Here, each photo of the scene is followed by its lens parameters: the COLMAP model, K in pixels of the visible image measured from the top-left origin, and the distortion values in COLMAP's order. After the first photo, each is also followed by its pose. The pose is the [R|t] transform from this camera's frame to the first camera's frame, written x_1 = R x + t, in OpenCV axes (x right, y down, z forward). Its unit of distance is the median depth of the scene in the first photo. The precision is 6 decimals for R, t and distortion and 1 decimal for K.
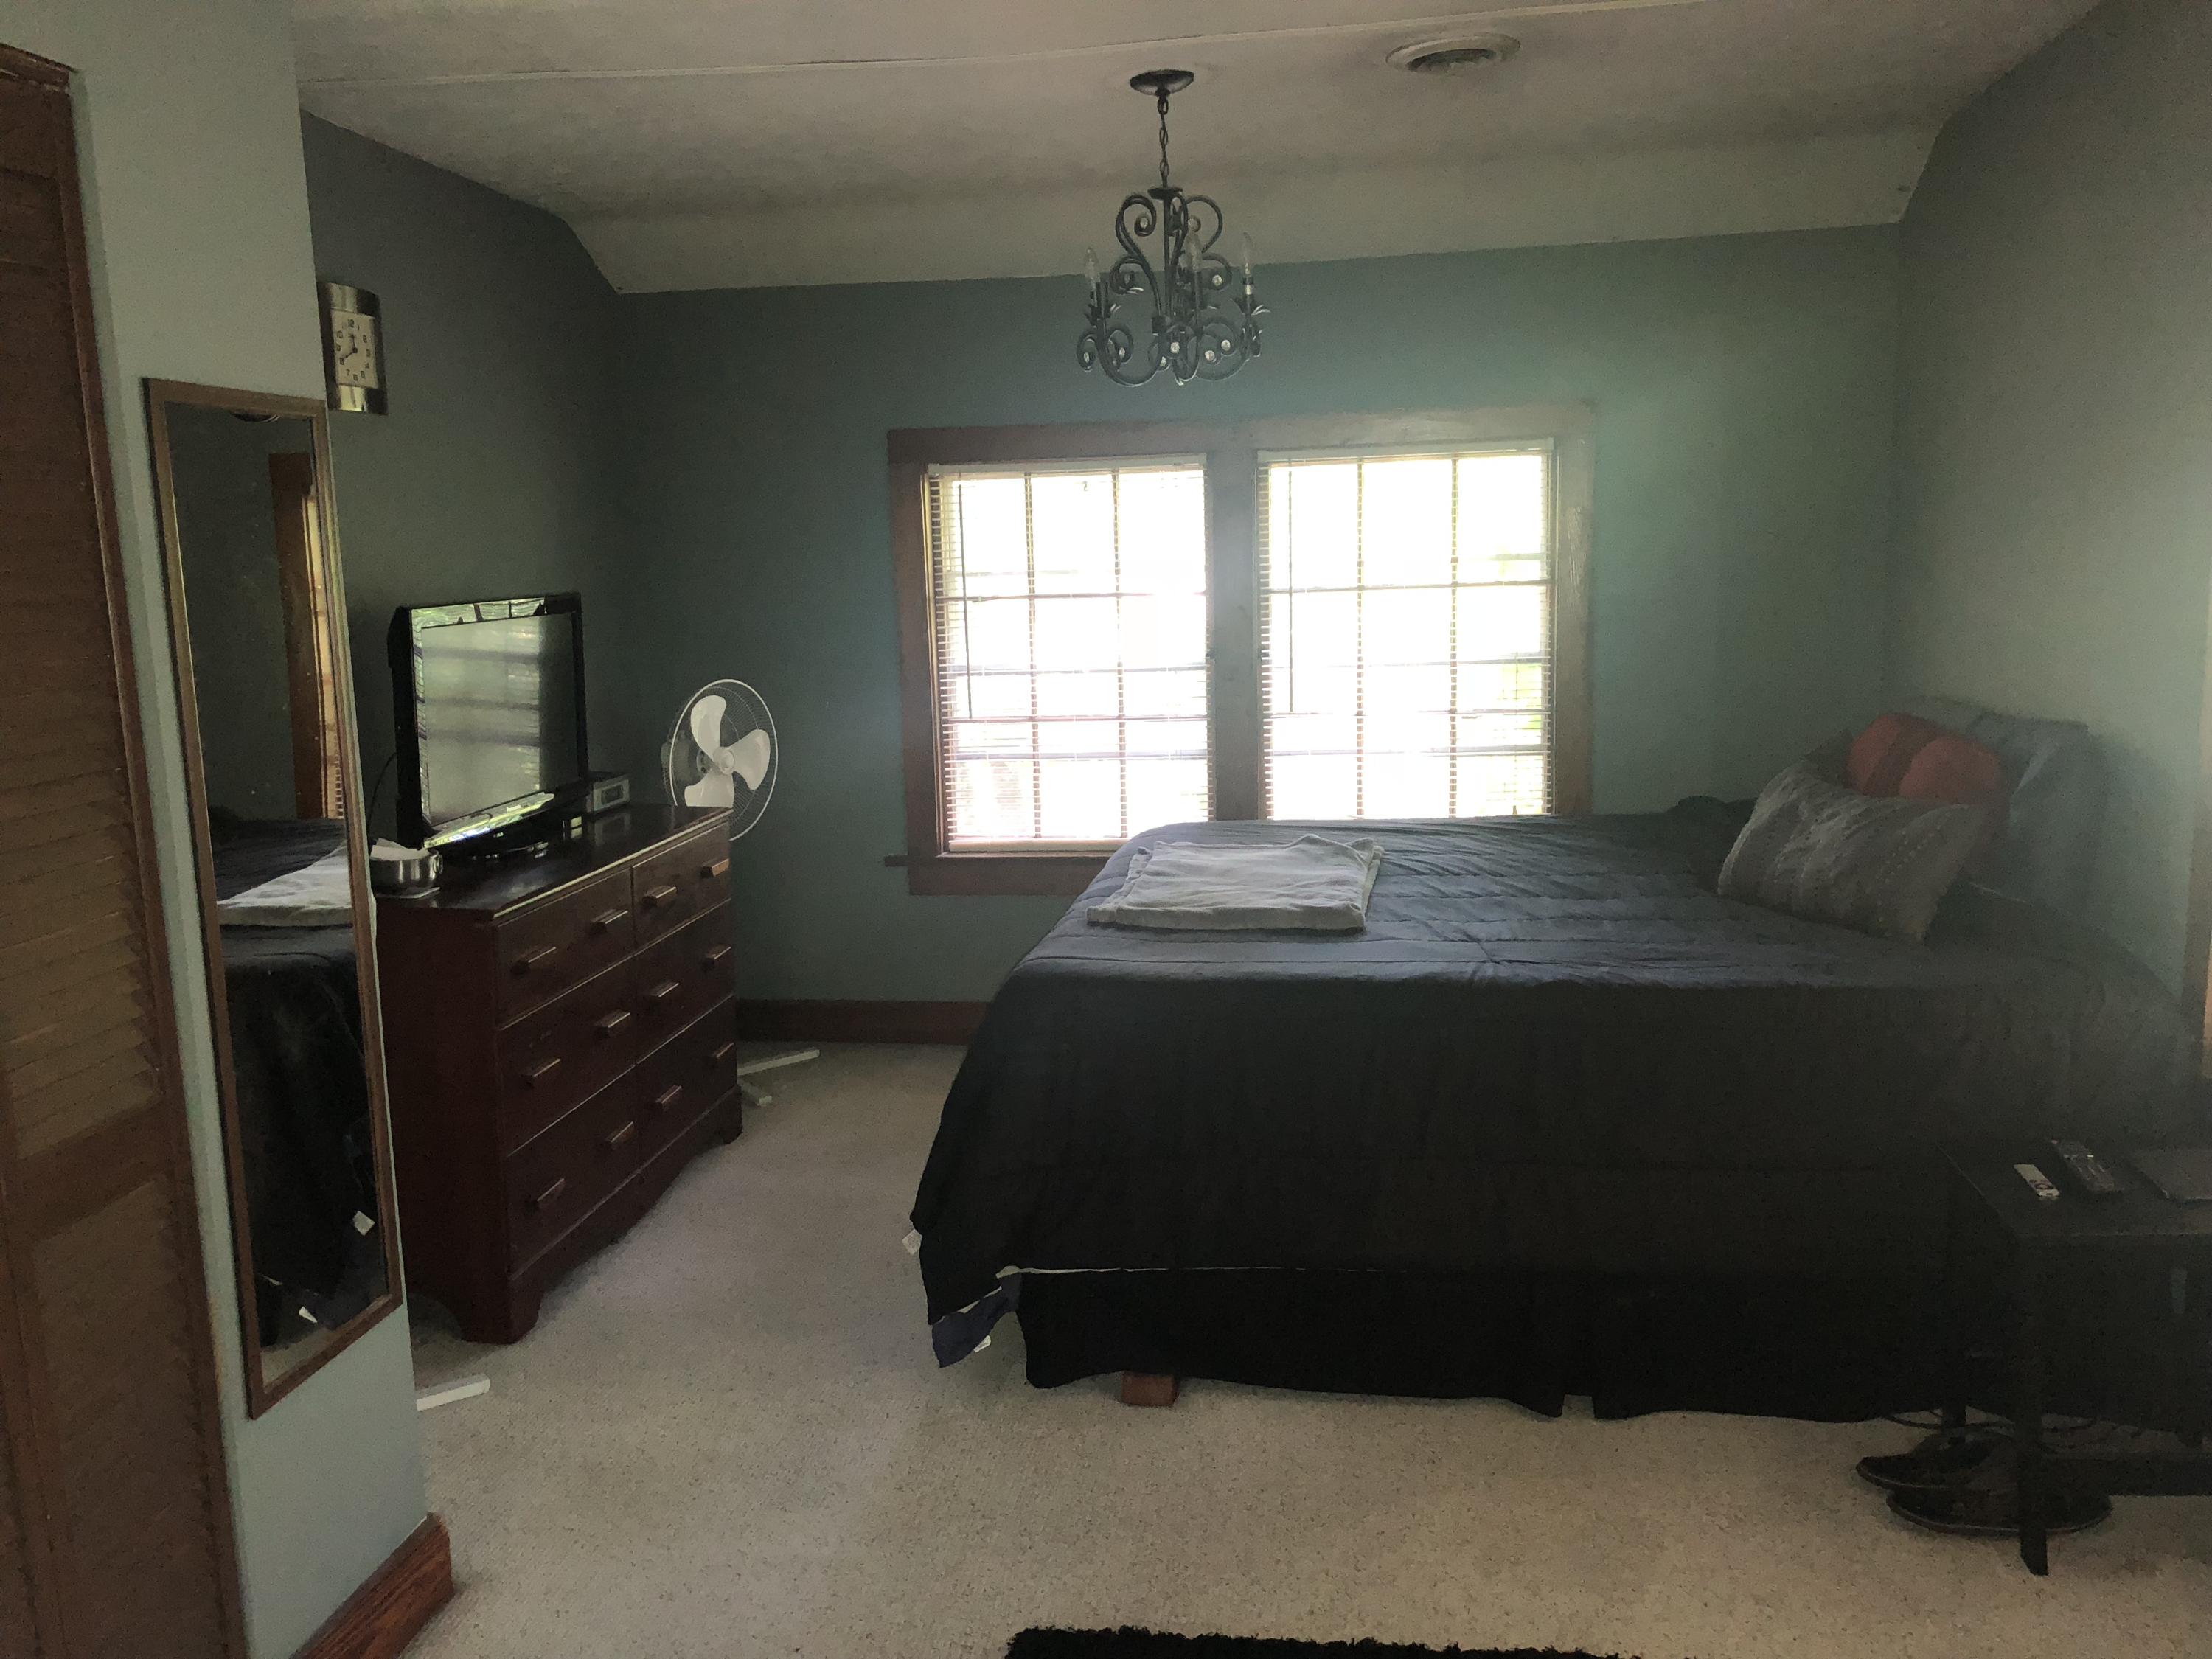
lens RADIAL K [[1825.7, 0, 1100.6], [0, 1825.7, 850.6], [0, 0, 1]] dist [0.037178, -0.008926]
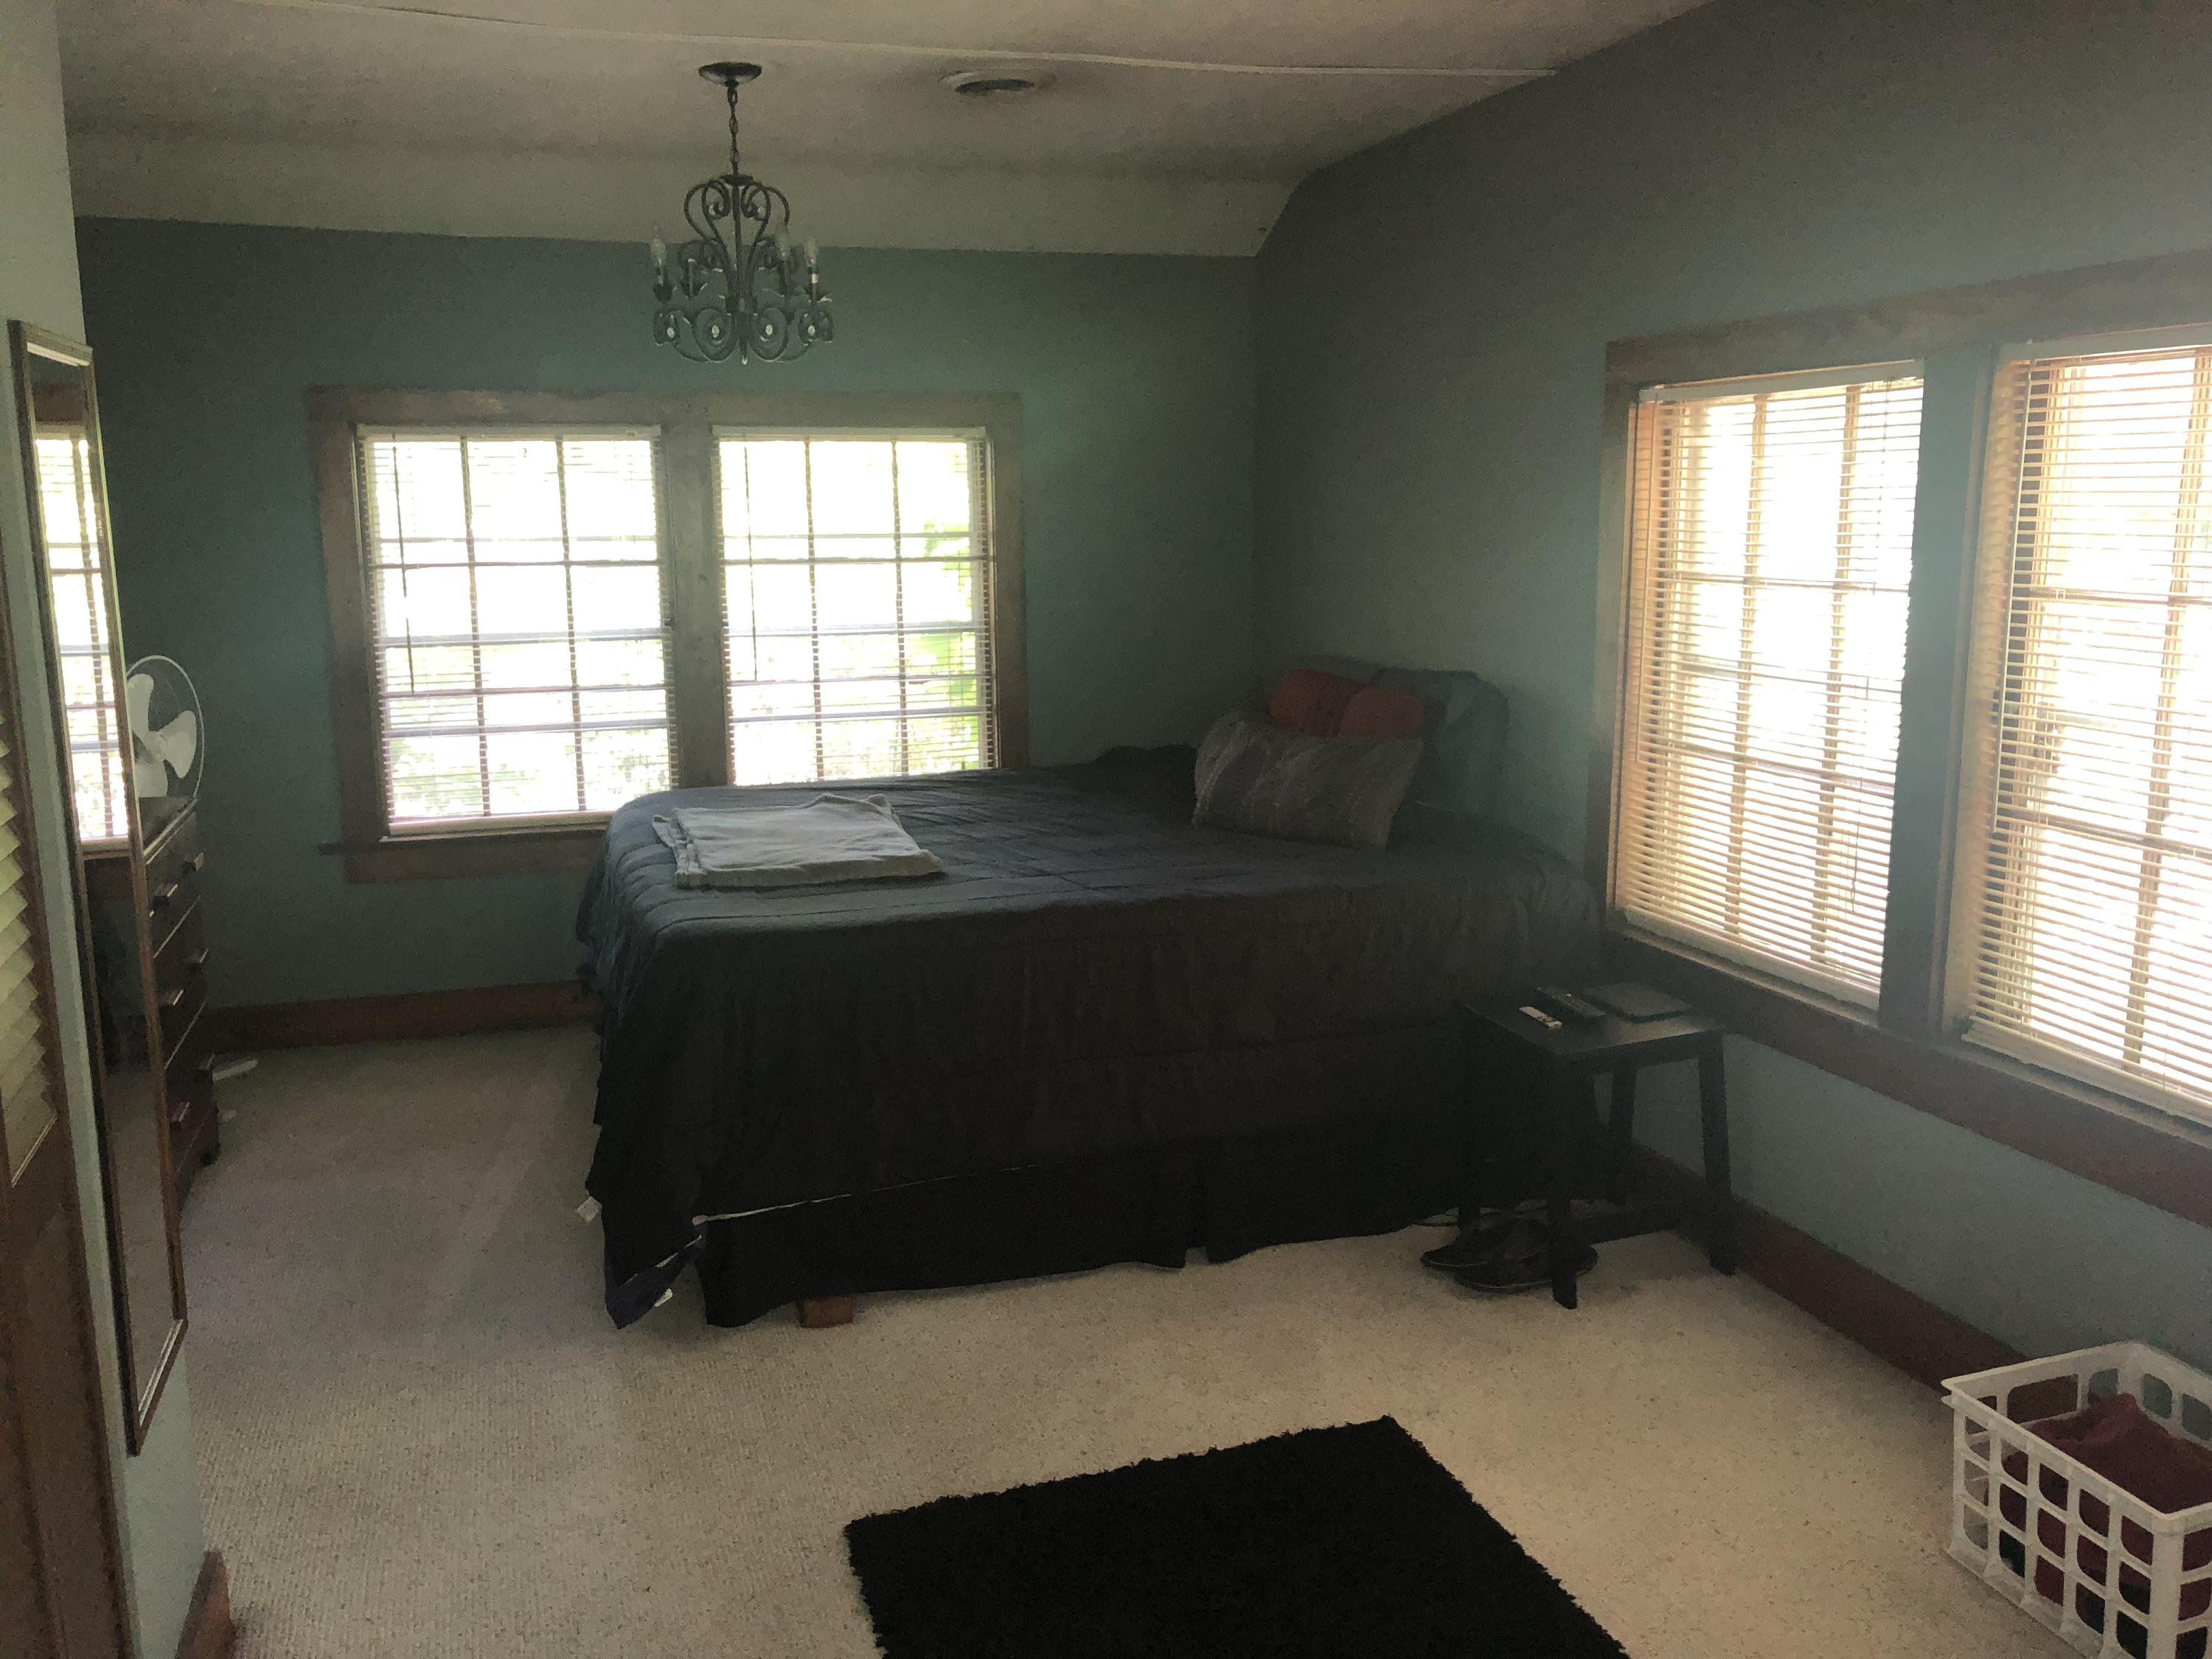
lens RADIAL K [[1830.4, 0, 1107.7], [0, 1830.4, 841.7], [0, 0, 1]] dist [0.120603, -0.311904]
pose [[0.894213, -0.059865, 0.443621, -0.195634], [0.055841, 0.998194, 0.022144, 0.004103], [-0.444145, 0.004971, 0.895941, -0.025086]]
